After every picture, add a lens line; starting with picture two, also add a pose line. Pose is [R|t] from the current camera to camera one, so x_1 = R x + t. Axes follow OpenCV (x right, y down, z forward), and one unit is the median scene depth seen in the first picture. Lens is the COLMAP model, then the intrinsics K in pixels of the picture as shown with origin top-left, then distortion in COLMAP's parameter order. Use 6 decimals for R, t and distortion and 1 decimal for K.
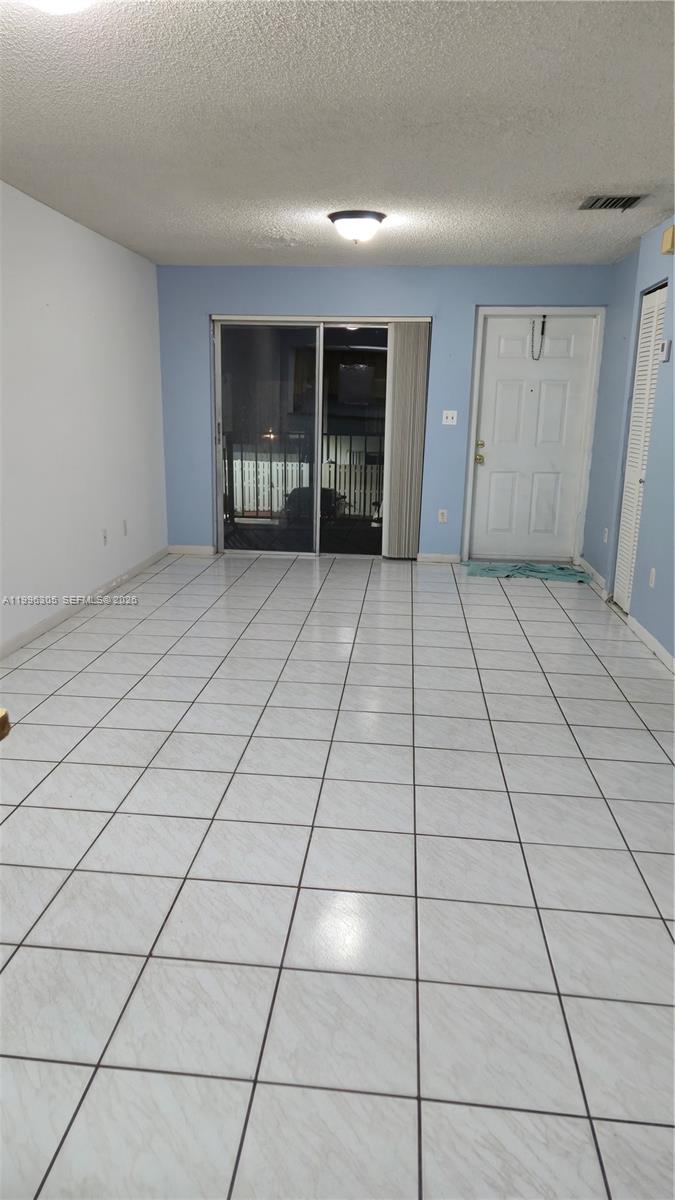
lens RADIAL K [[801.4, 0, 337.5], [0, 801.4, 600.0], [0, 0, 1]] dist [0.062423, -0.057401]
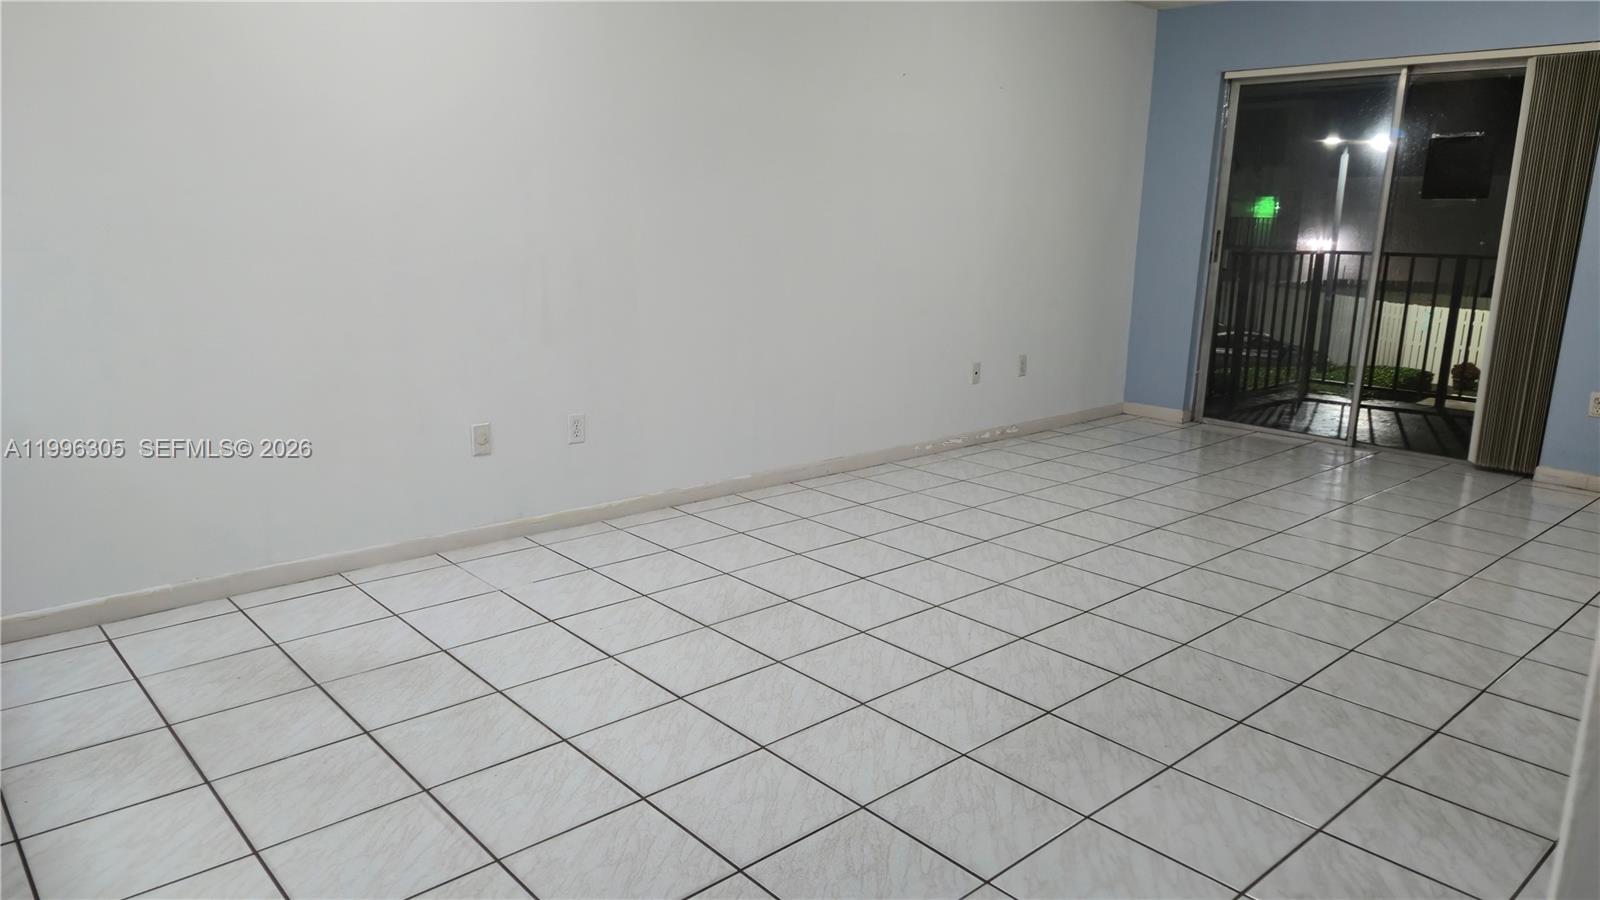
lens RADIAL K [[1068.6, 0, 804.0], [0, 1068.6, 454.5], [0, 0, 1]] dist [0.062423, -0.057401]
pose [[0.740061, 0.148355, -0.655973, 0.222198], [-0.169022, 0.985089, 0.032099, -0.004723], [0.650954, 0.087118, 0.754101, 0.106156]]
